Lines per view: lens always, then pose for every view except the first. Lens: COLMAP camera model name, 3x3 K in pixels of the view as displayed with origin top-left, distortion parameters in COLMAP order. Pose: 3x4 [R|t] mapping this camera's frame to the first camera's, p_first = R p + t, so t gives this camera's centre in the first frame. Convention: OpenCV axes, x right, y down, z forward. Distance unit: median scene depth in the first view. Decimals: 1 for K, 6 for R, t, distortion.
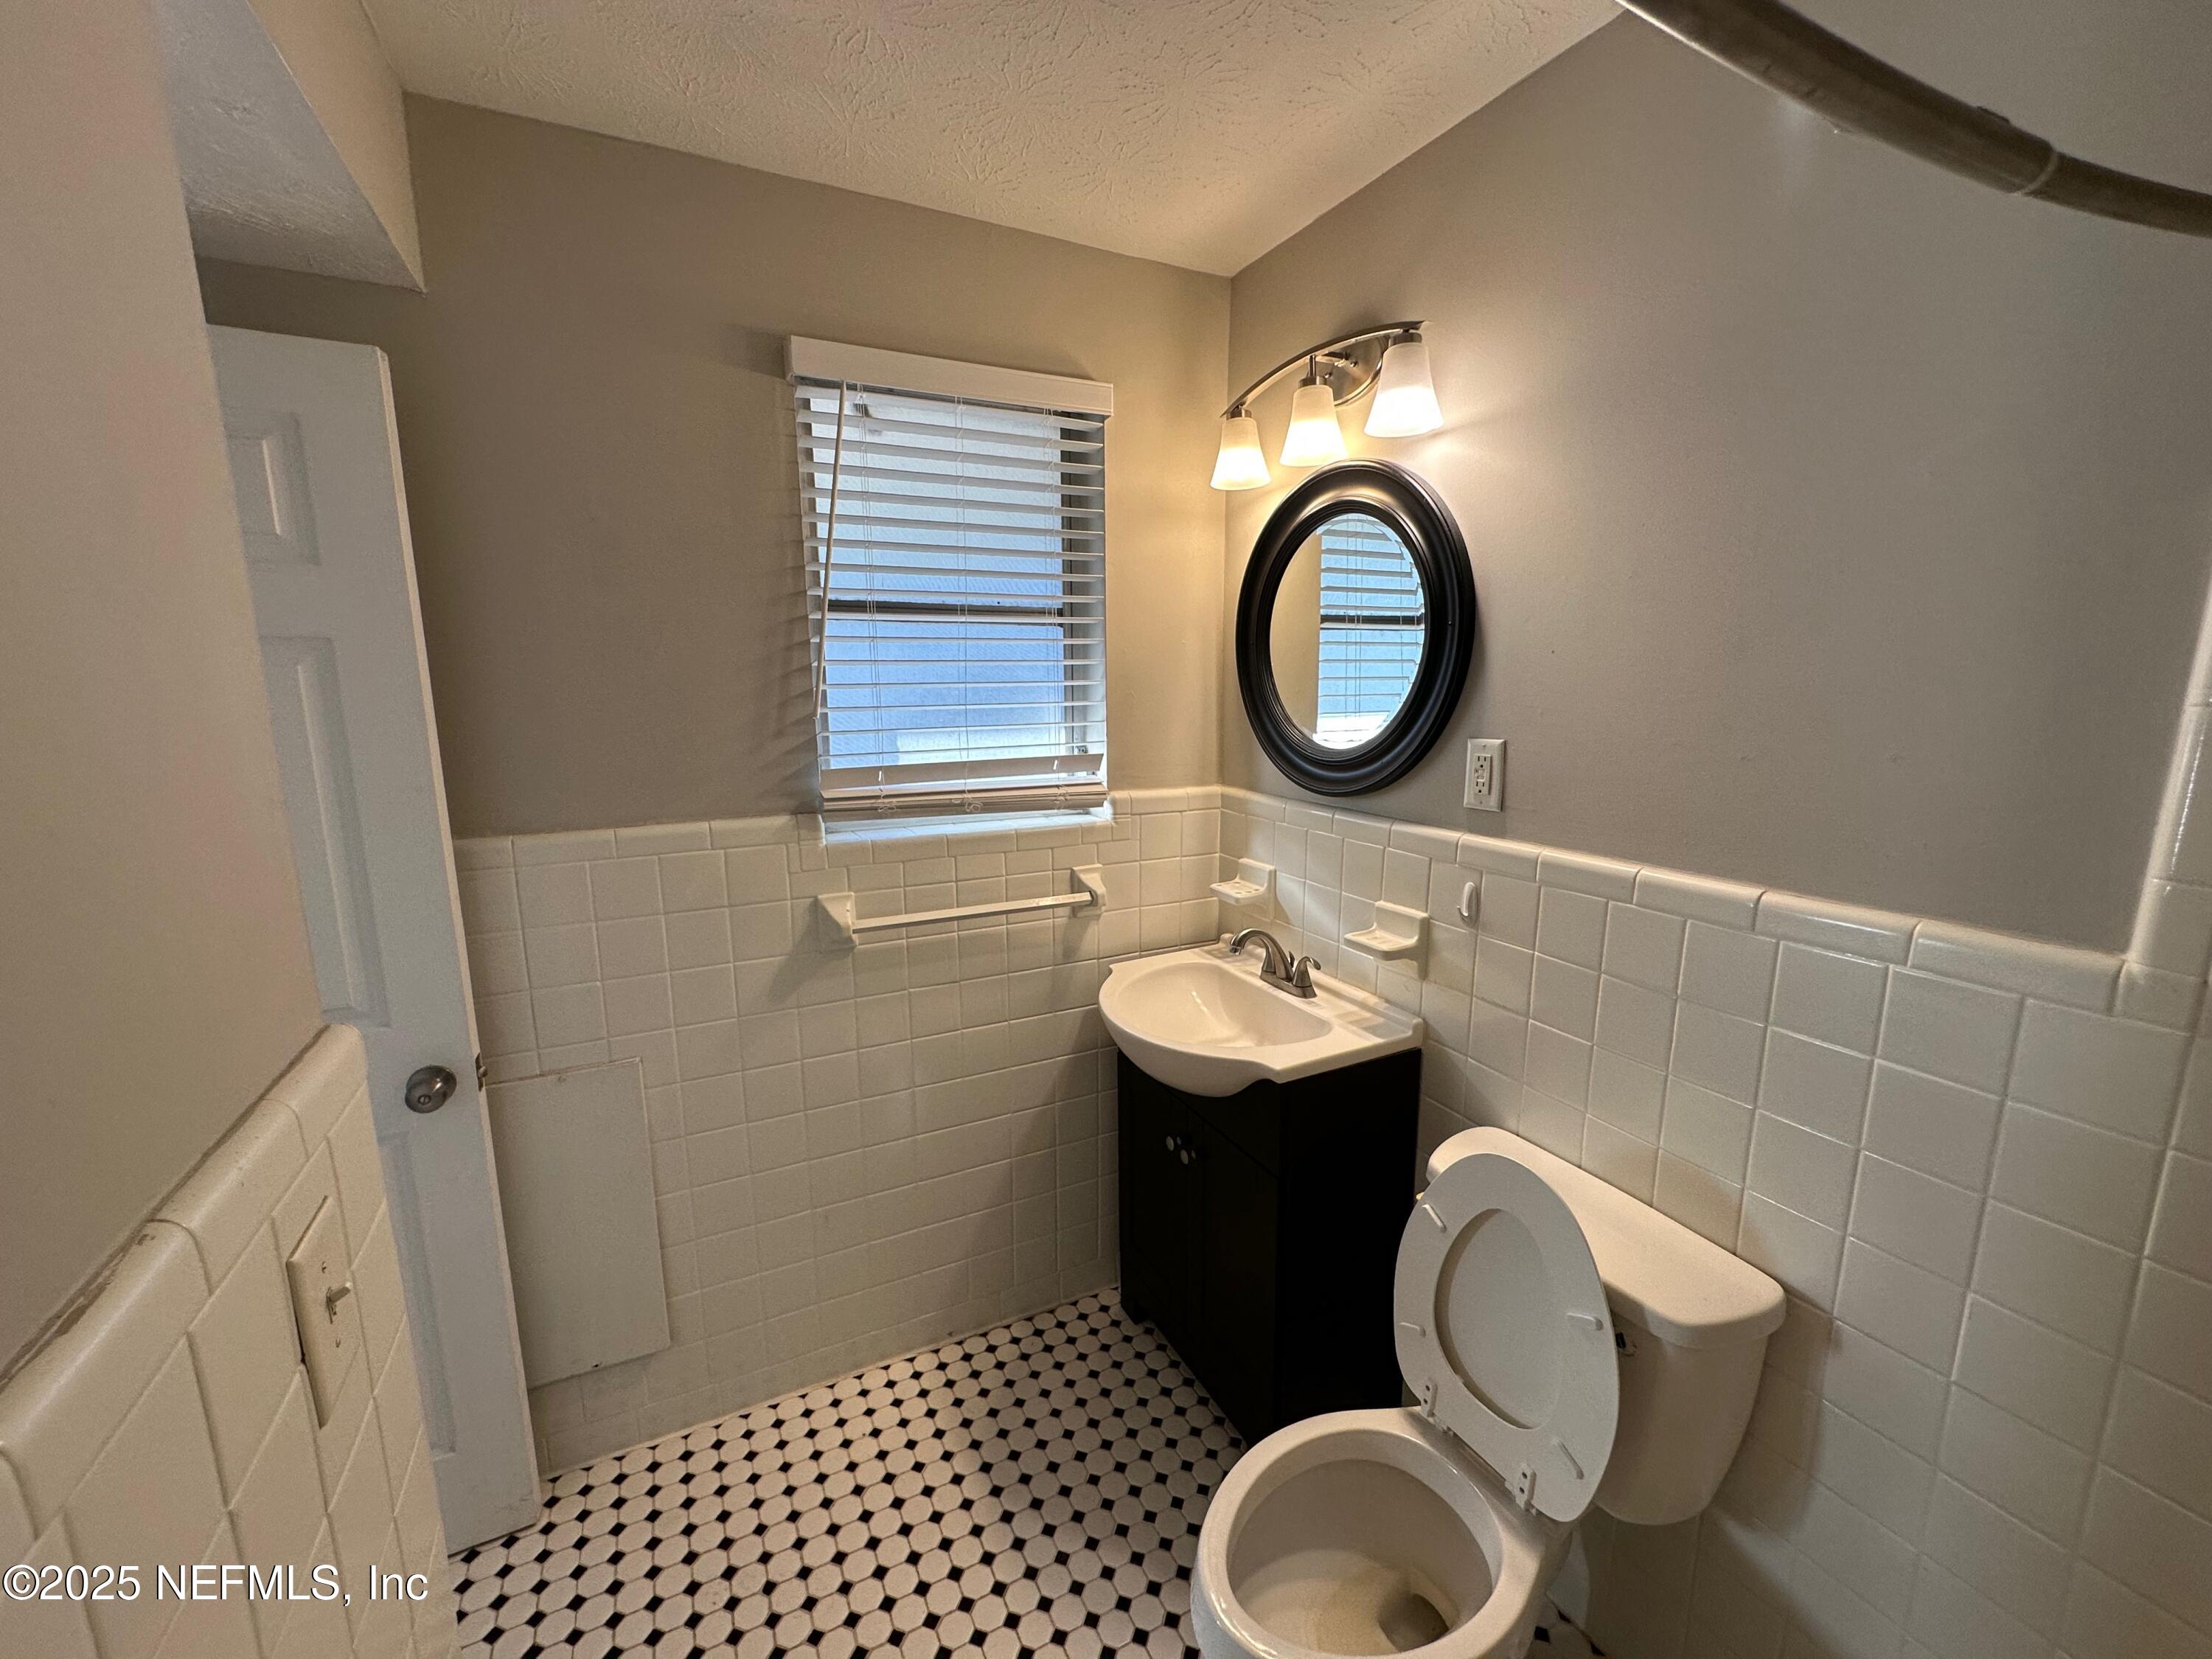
lens RADIAL K [[882.2, 0, 1107.4], [0, 882.2, 834.6], [0, 0, 1]] dist [-0.006339, 0.001639]
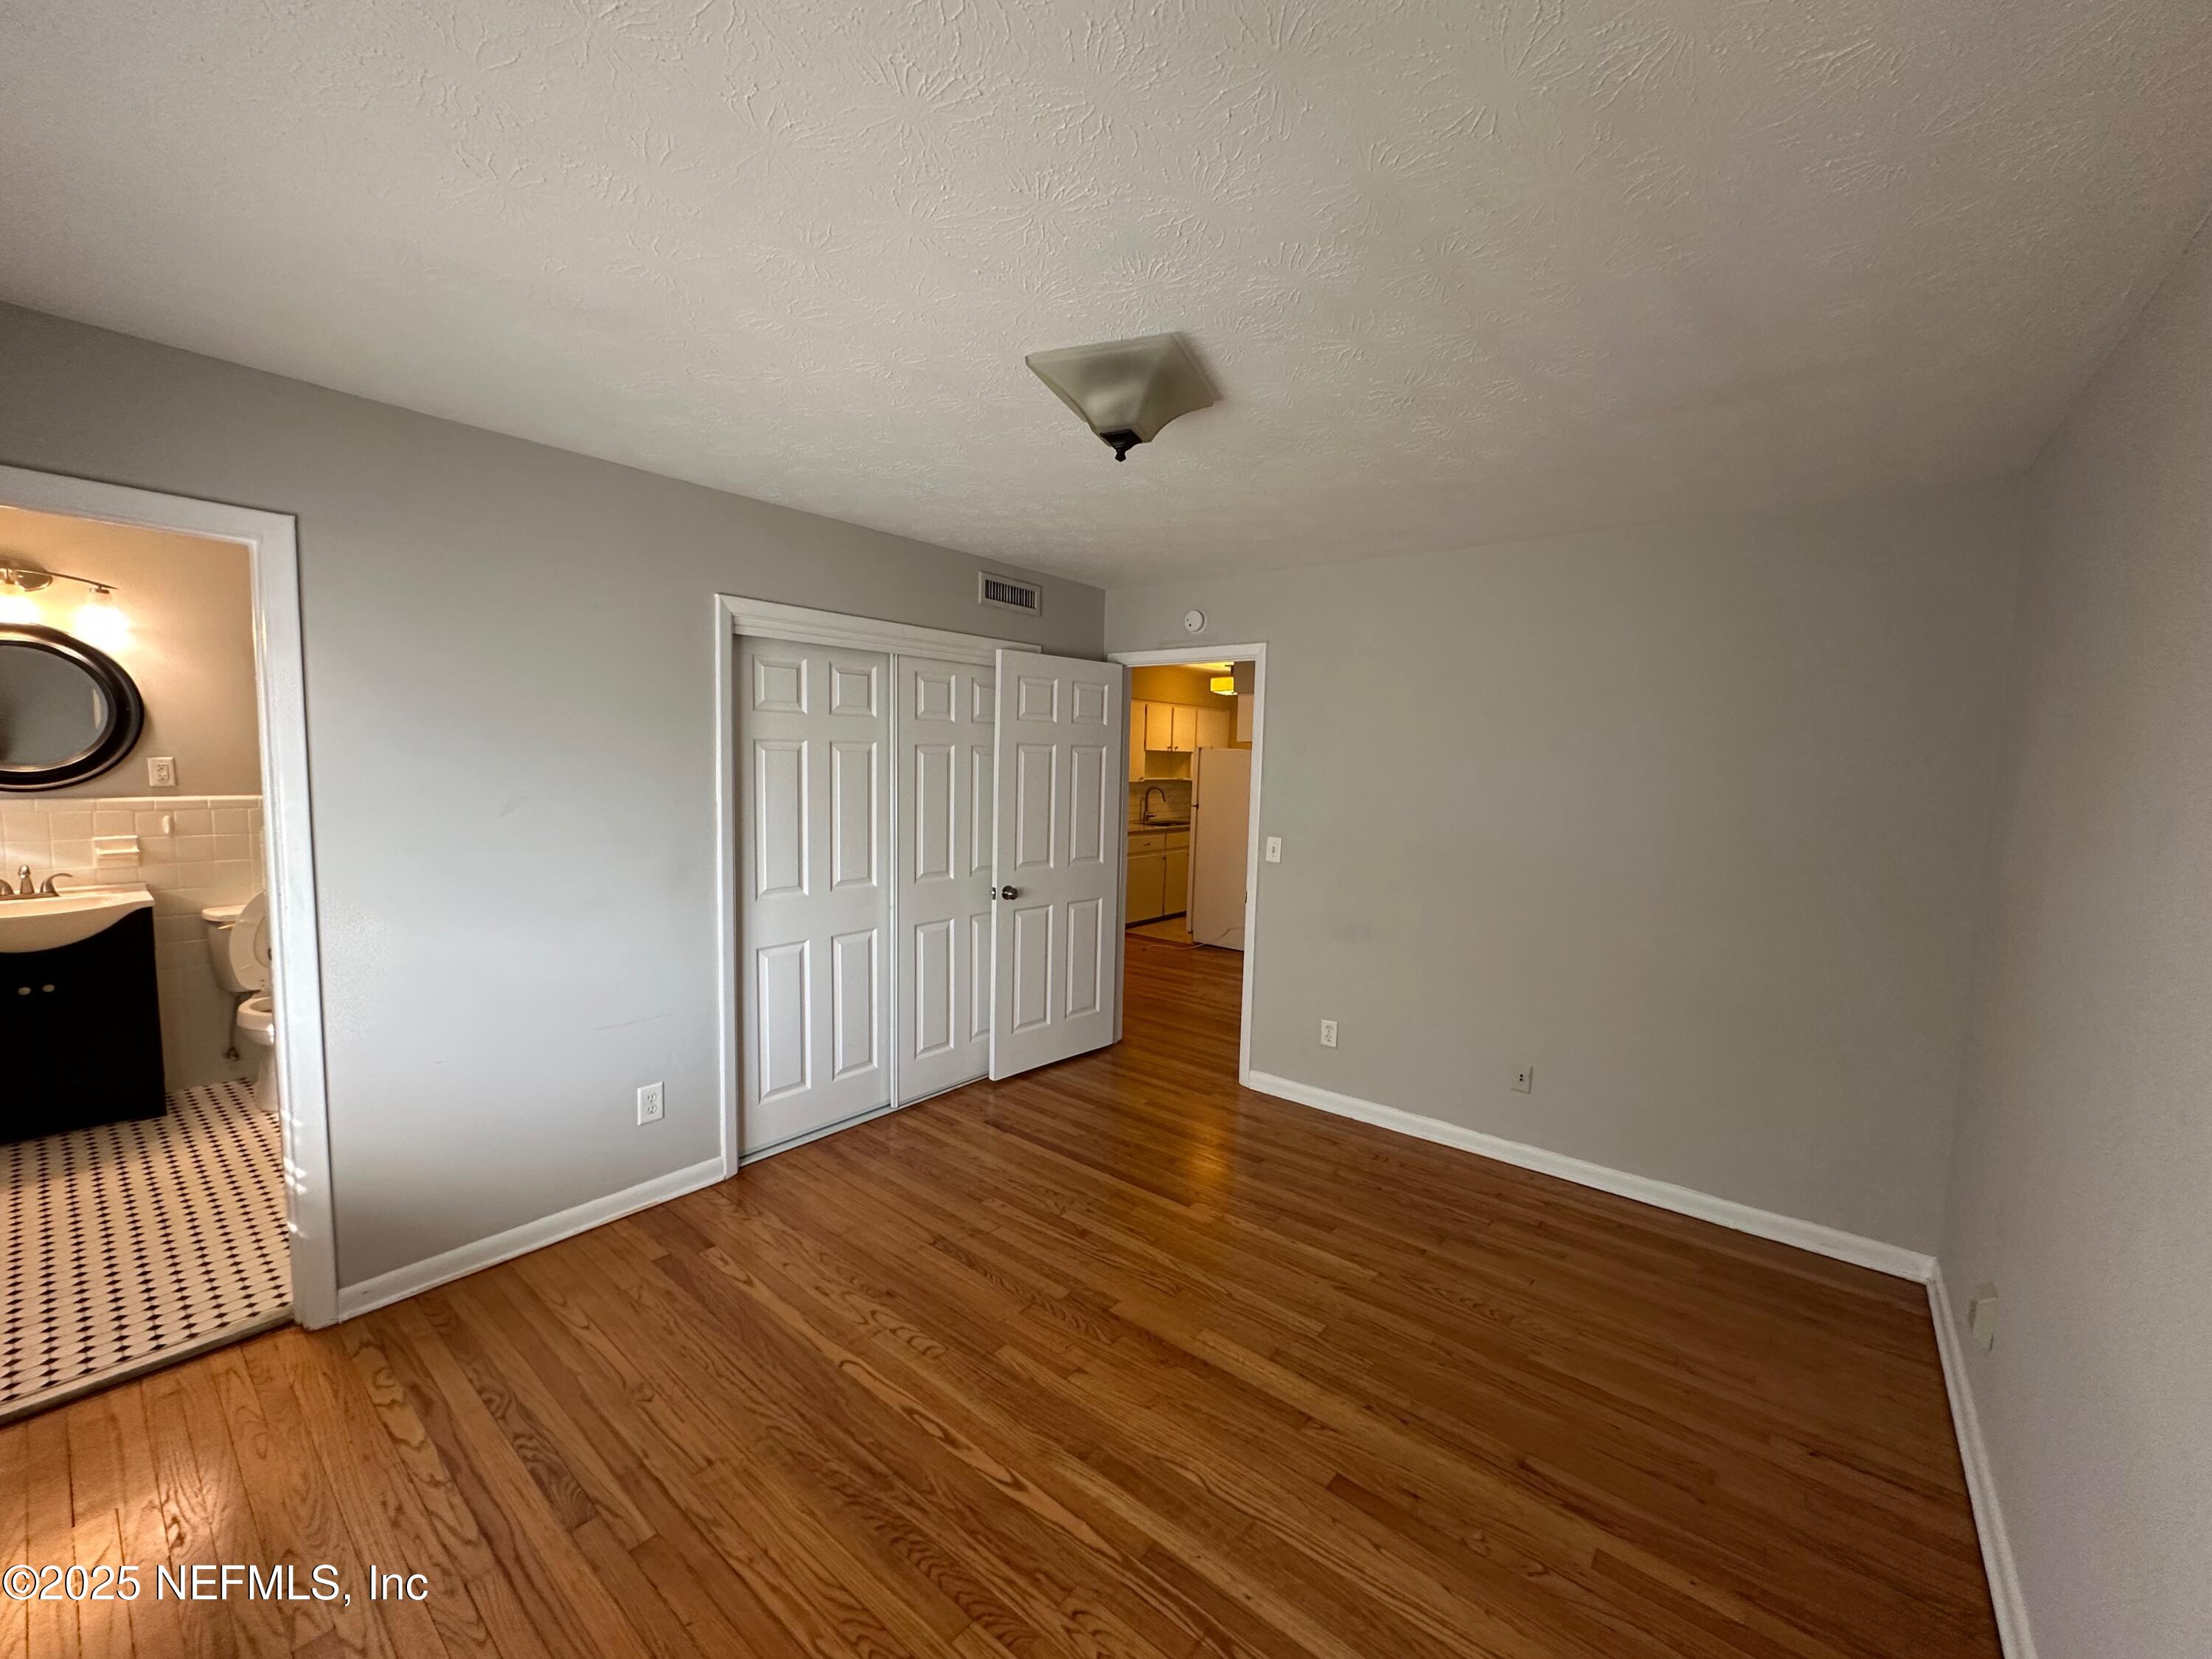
lens RADIAL K [[882.2, 0, 1103.3], [0, 882.2, 833.2], [0, 0, 1]] dist [-0.006339, 0.001639]
pose [[-0.415305, -0.087511, 0.905463, -2.697210], [0.131922, 0.979046, 0.155131, 0.061769], [-0.900066, 0.183877, -0.395059, -0.345699]]
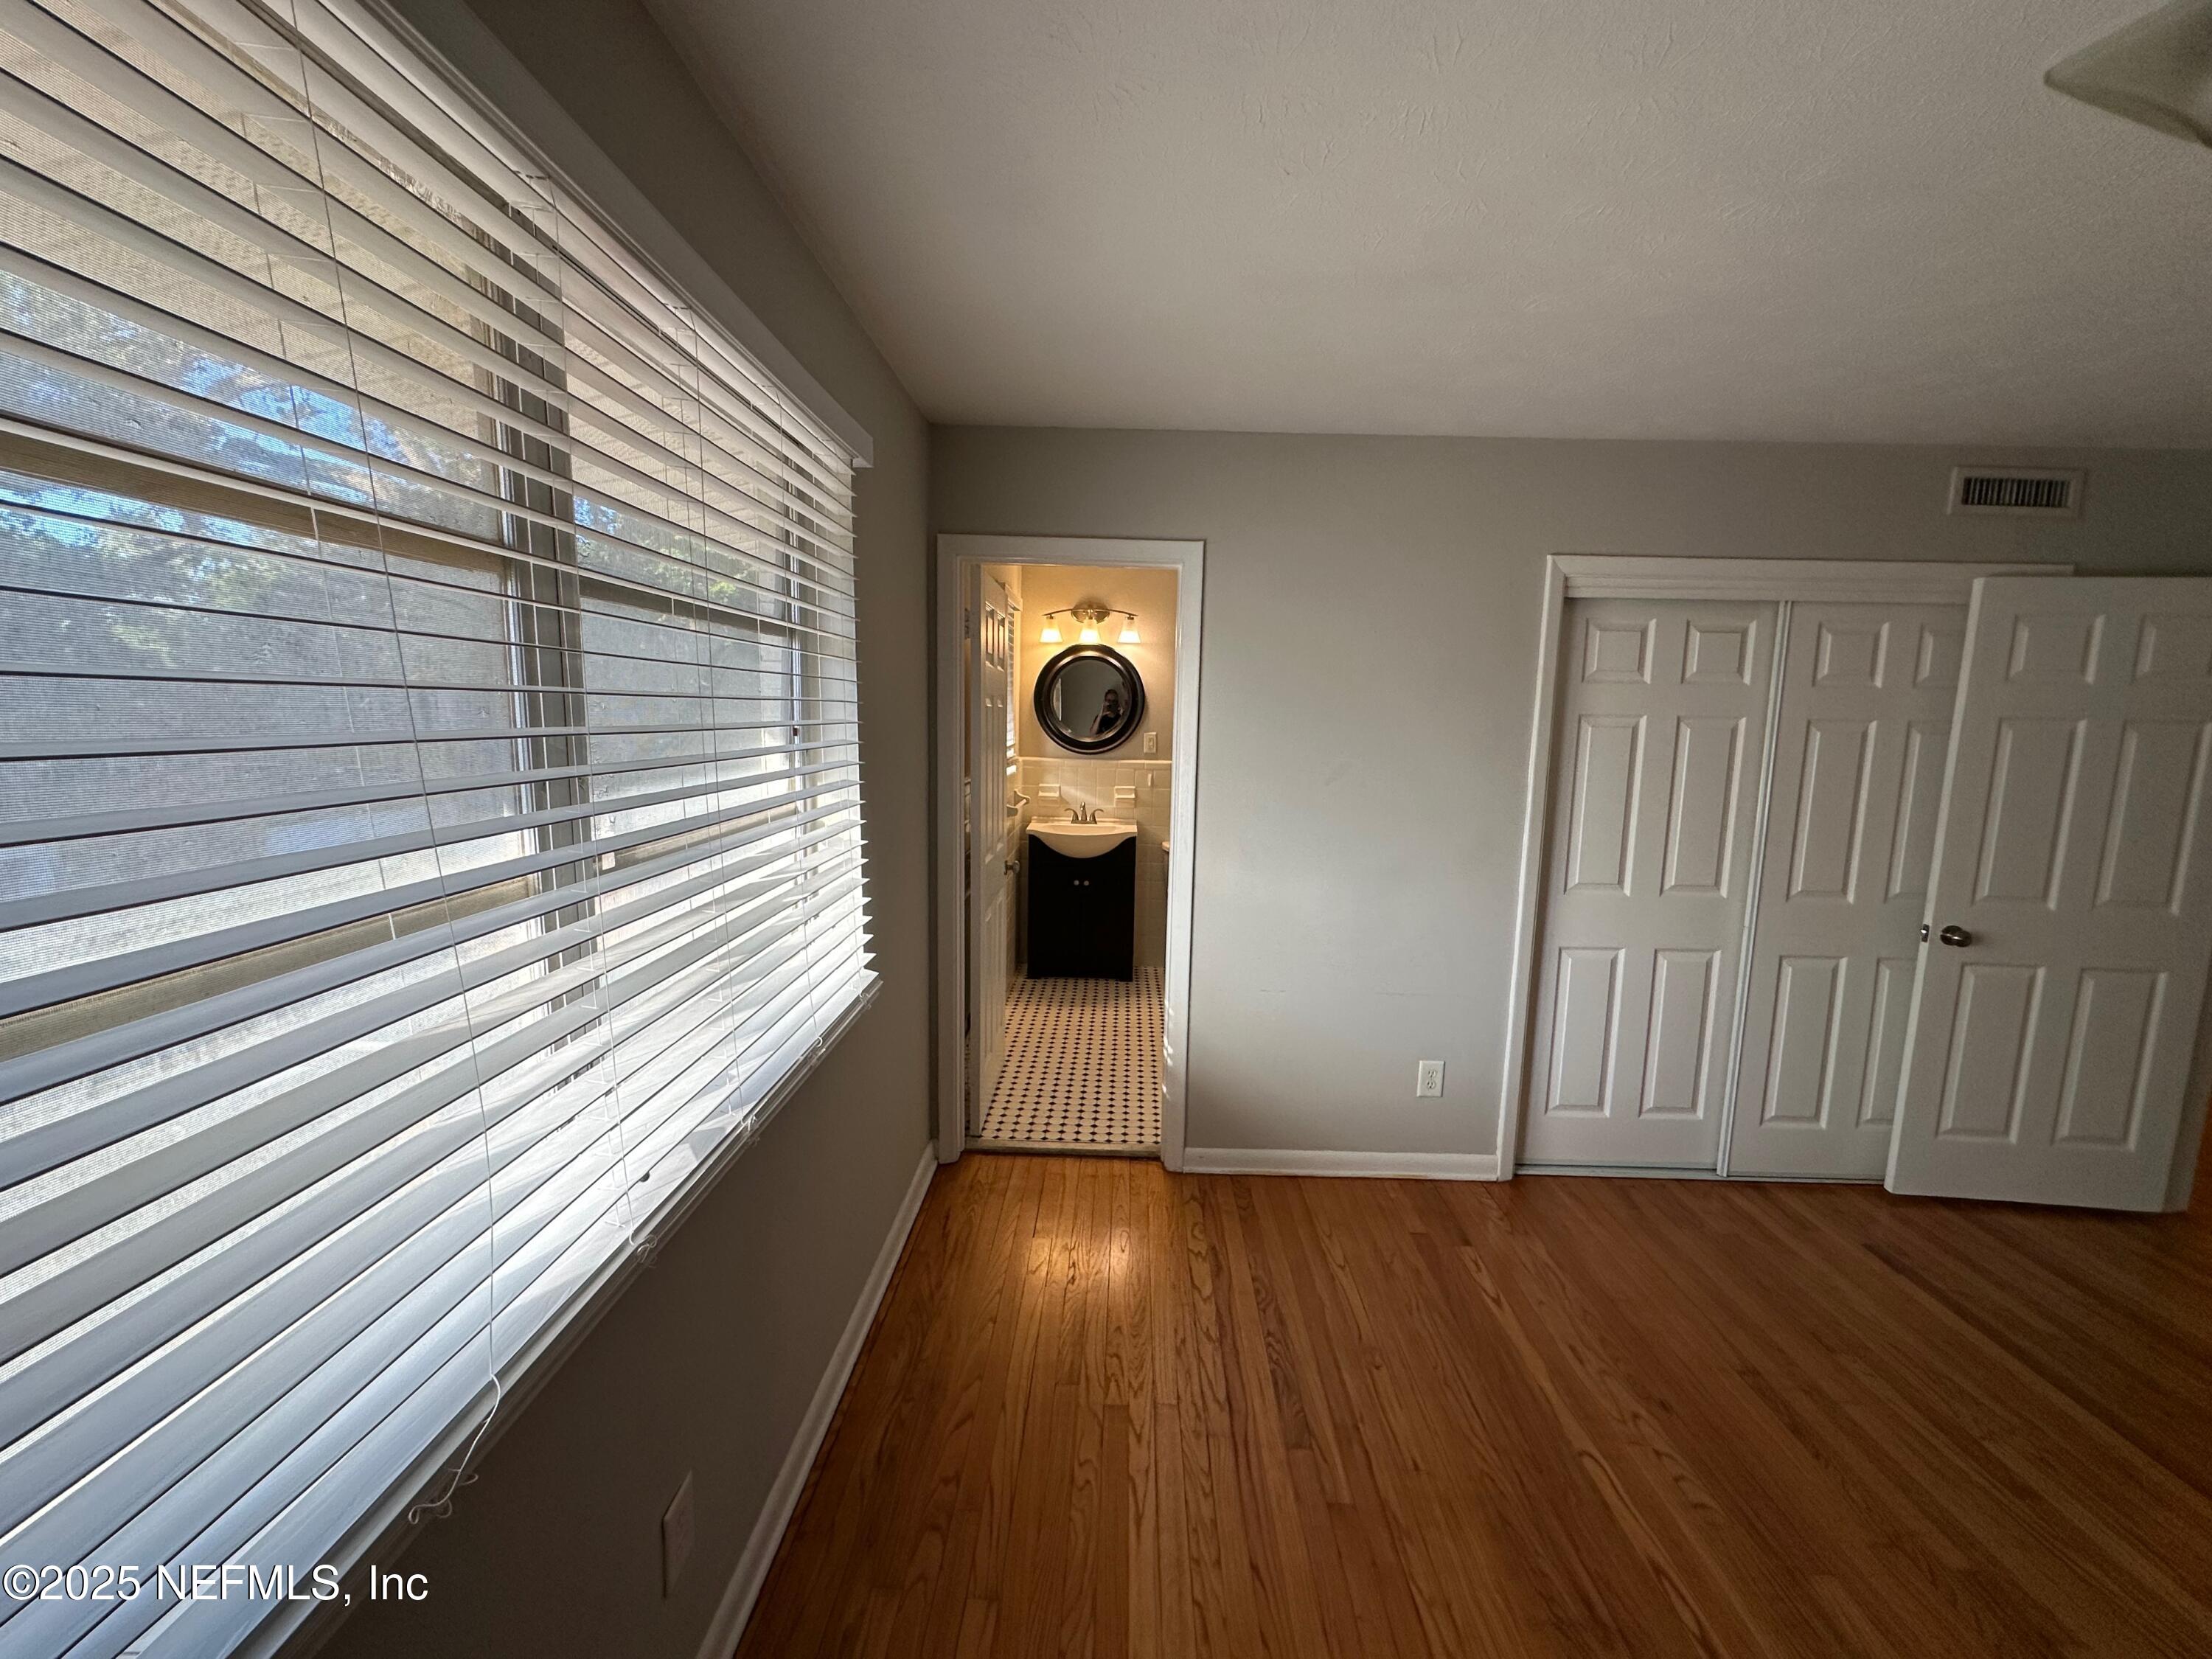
lens RADIAL K [[882.2, 0, 1106.2], [0, 882.2, 831.8], [0, 0, 1]] dist [-0.006339, 0.001639]
pose [[0.464373, -0.104539, 0.879448, -2.579558], [0.129889, 0.990310, 0.049132, 0.081421], [-0.876063, 0.091415, 0.473452, -0.444363]]
